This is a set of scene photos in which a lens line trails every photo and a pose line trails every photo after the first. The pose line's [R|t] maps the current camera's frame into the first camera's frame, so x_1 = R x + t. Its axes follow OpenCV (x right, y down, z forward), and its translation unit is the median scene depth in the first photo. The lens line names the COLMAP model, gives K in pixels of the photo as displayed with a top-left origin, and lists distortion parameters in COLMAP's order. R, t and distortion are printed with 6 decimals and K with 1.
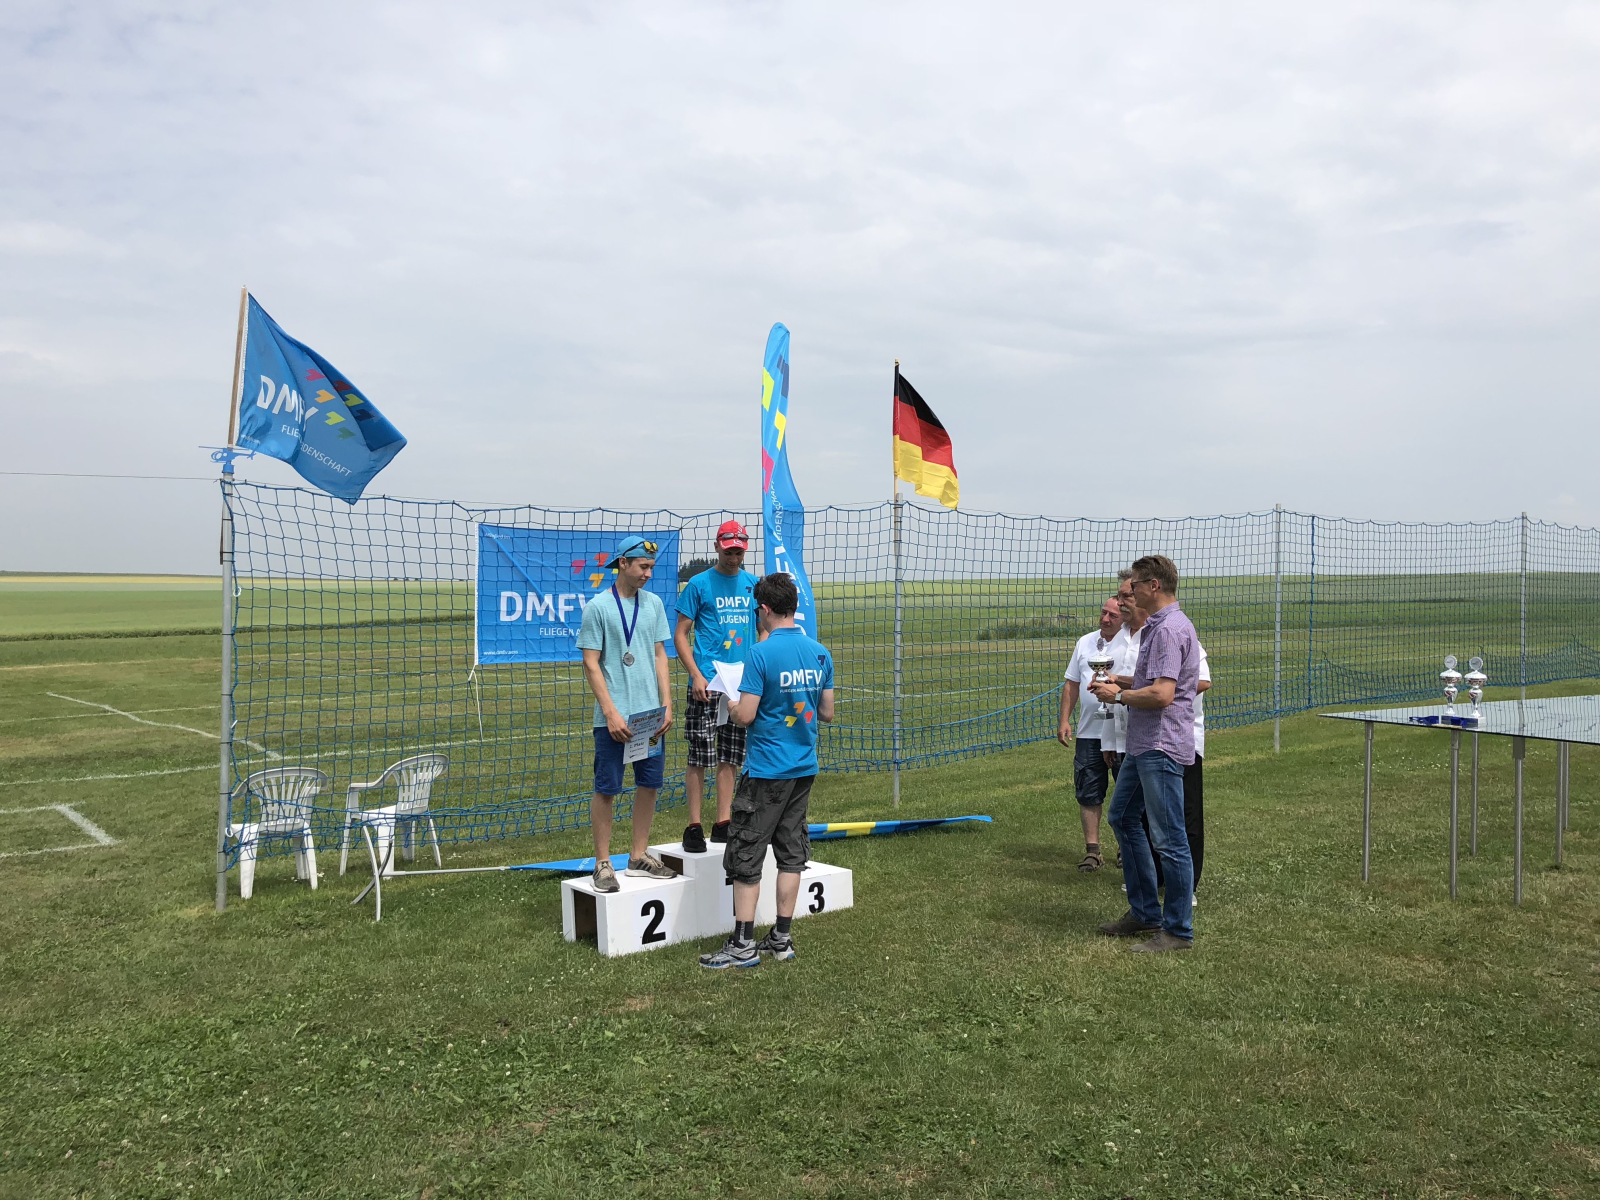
lens RADIAL K [[1306.1, 0, 794.5], [0, 1306.1, 580.5], [0, 0, 1]] dist [0.026568, -0.017124]
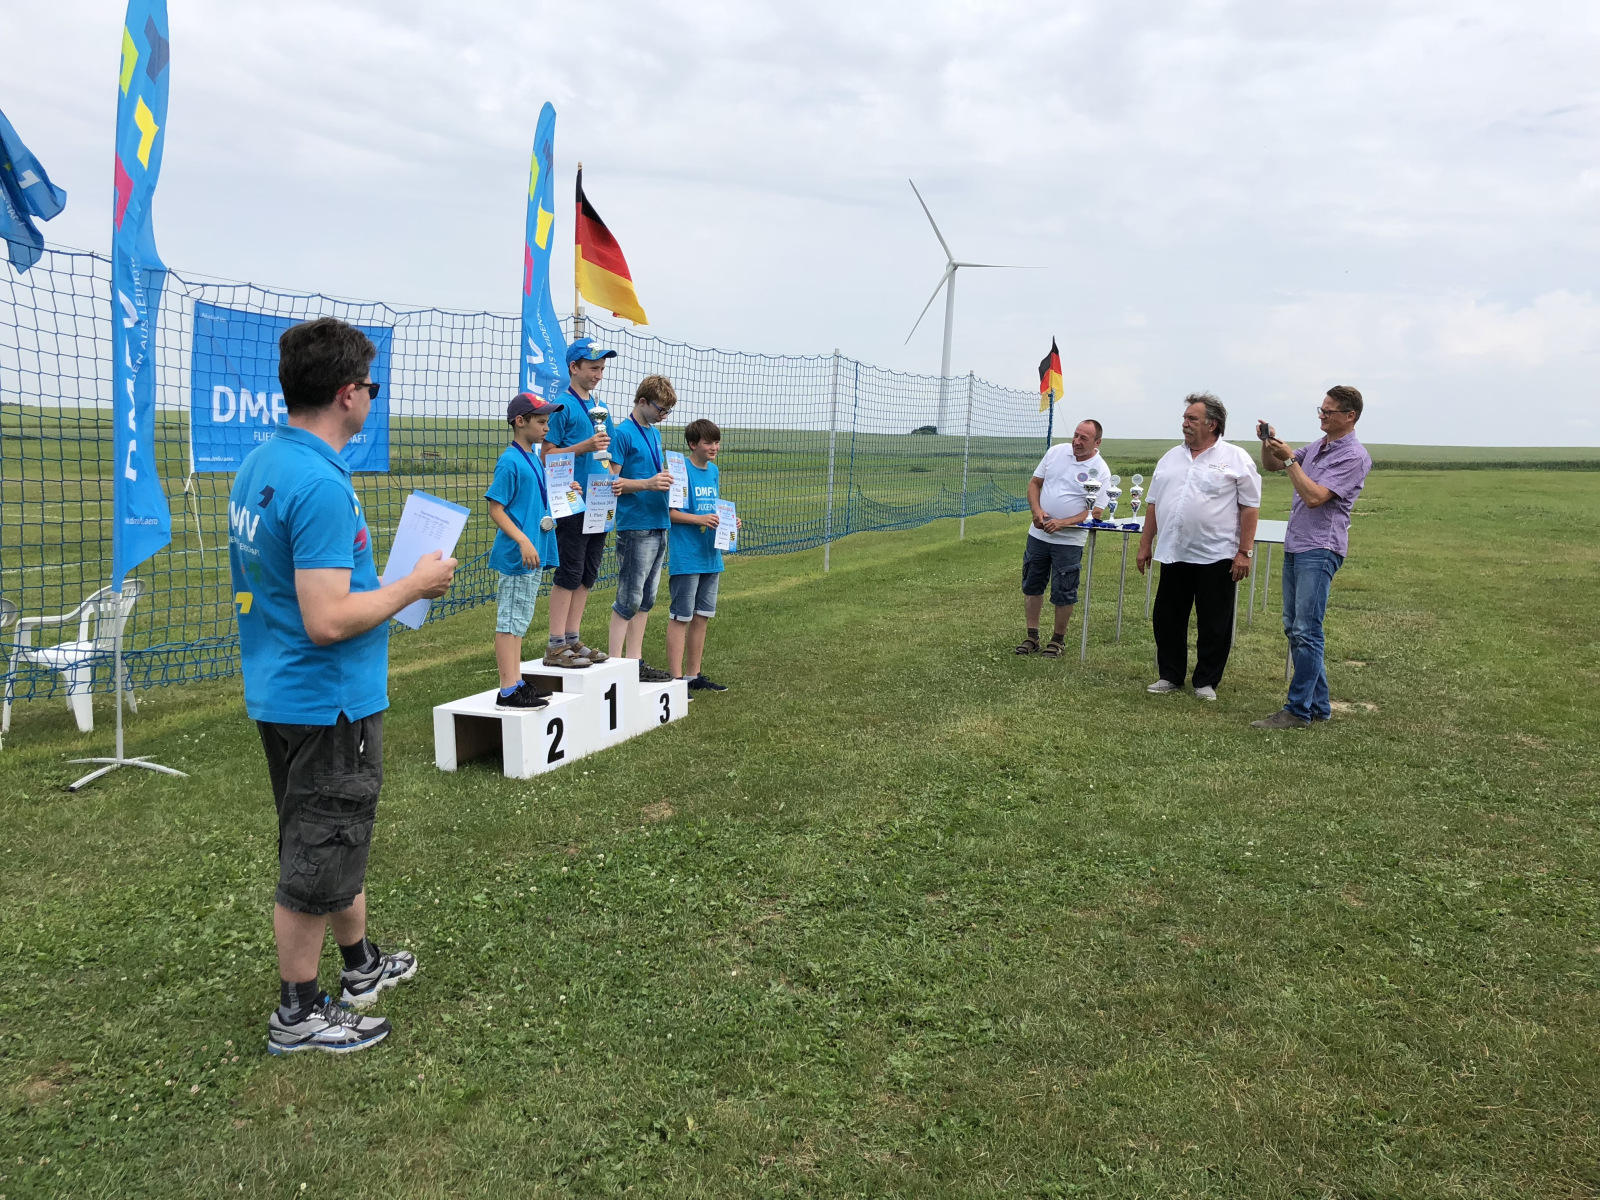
lens RADIAL K [[1306.1, 0, 806.6], [0, 1306.1, 572.3], [0, 0, 1]] dist [0.026568, -0.017124]
pose [[0.870206, -0.018521, 0.492340, -0.378304], [-0.037092, 0.993995, 0.102952, 0.032320], [-0.491290, -0.107851, 0.864293, 0.095314]]
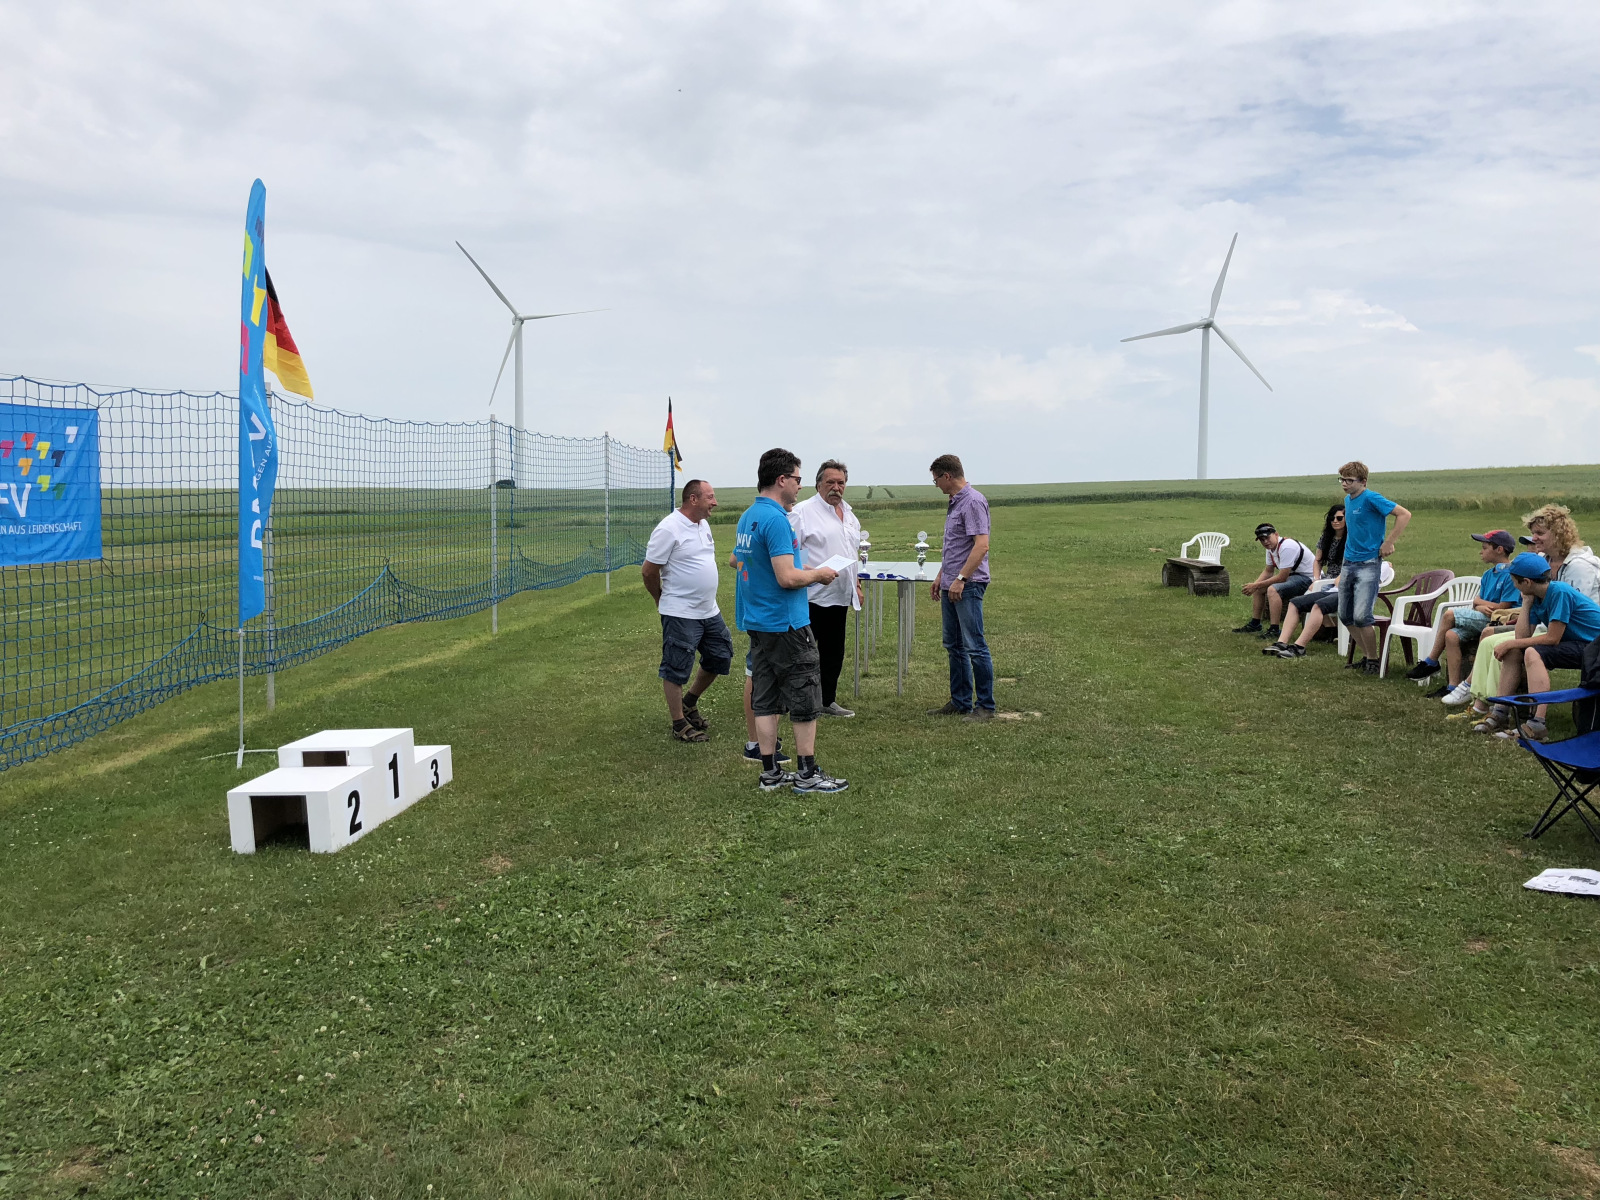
lens RADIAL K [[1306.1, 0, 774.3], [0, 1306.1, 610.3], [0, 0, 1]] dist [0.026568, -0.017124]
pose [[0.686778, -0.062774, 0.724152, -0.540023], [-0.000491, 0.996223, 0.086825, 0.023425], [-0.726867, -0.059984, 0.684154, 0.103787]]
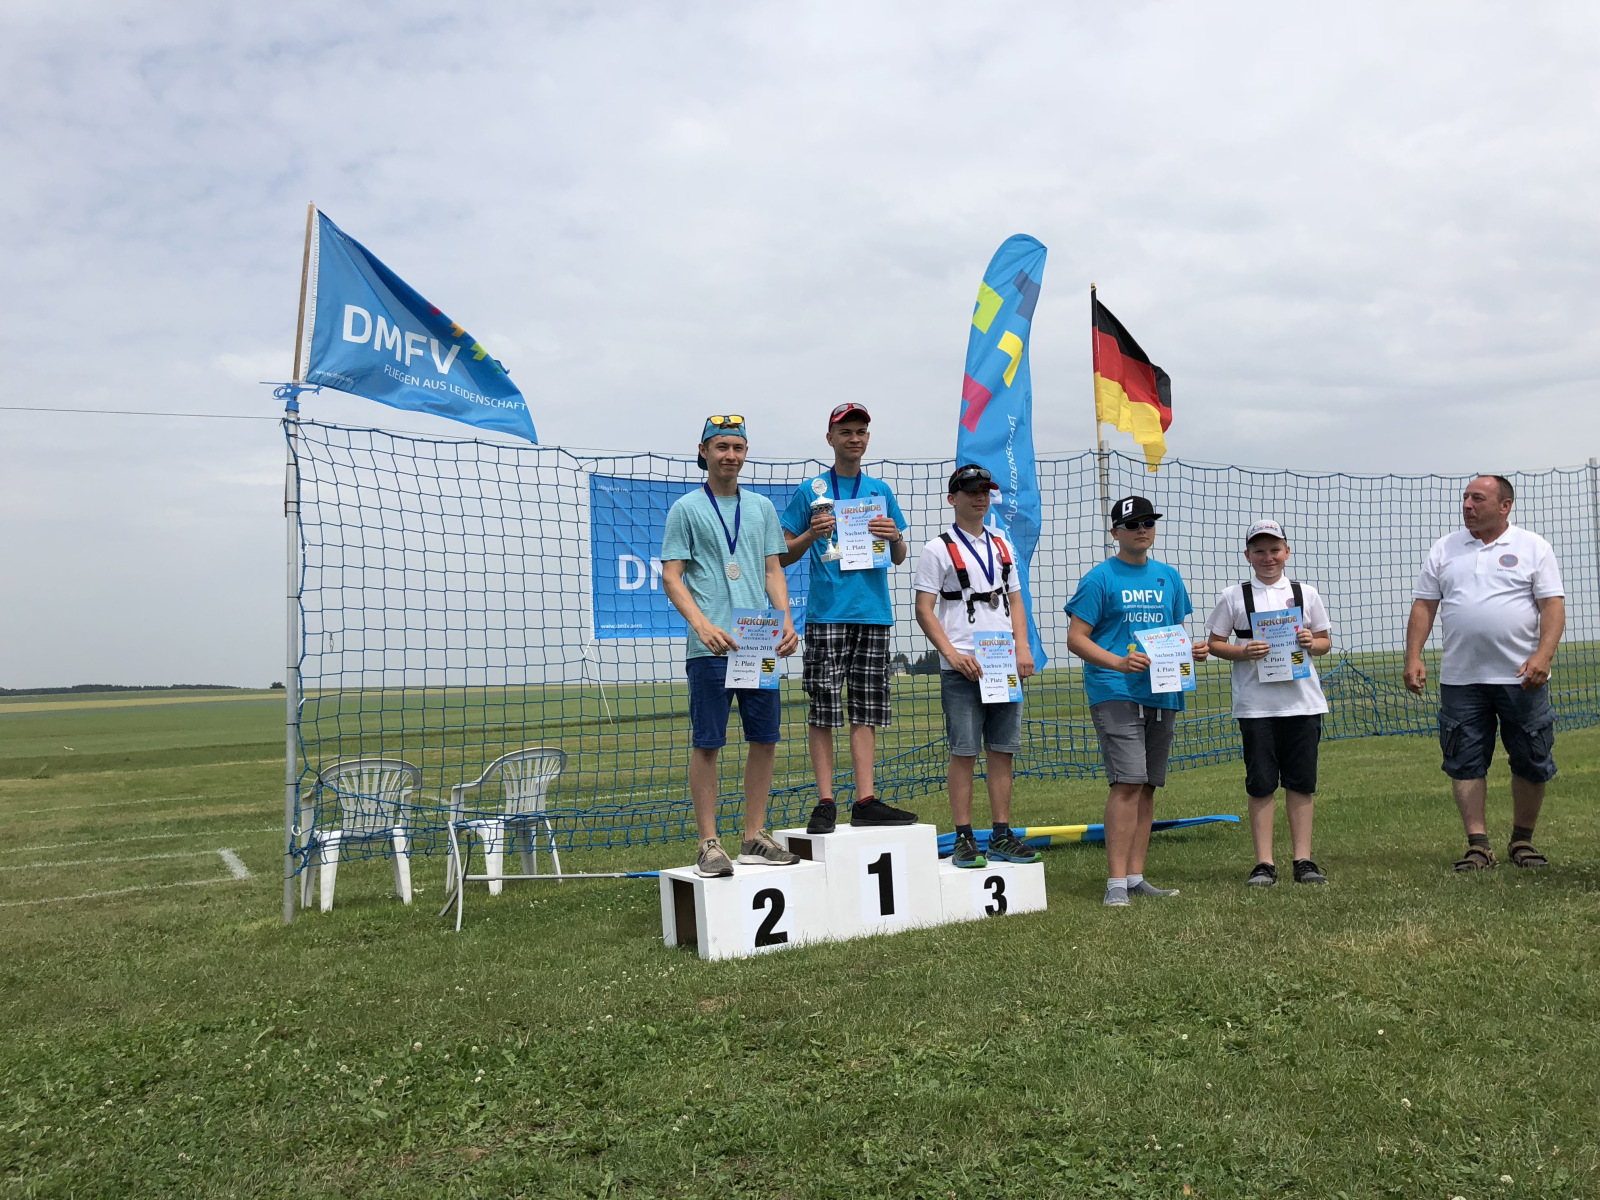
lens RADIAL K [[1306.1, 0, 813.6], [0, 1306.1, 604.5], [0, 0, 1]] dist [0.026568, -0.017124]
pose [[0.985280, -0.045755, -0.164710, 0.045586], [0.036838, 0.997706, -0.056789, 0.113434], [0.166930, 0.049885, 0.984706, 0.229022]]
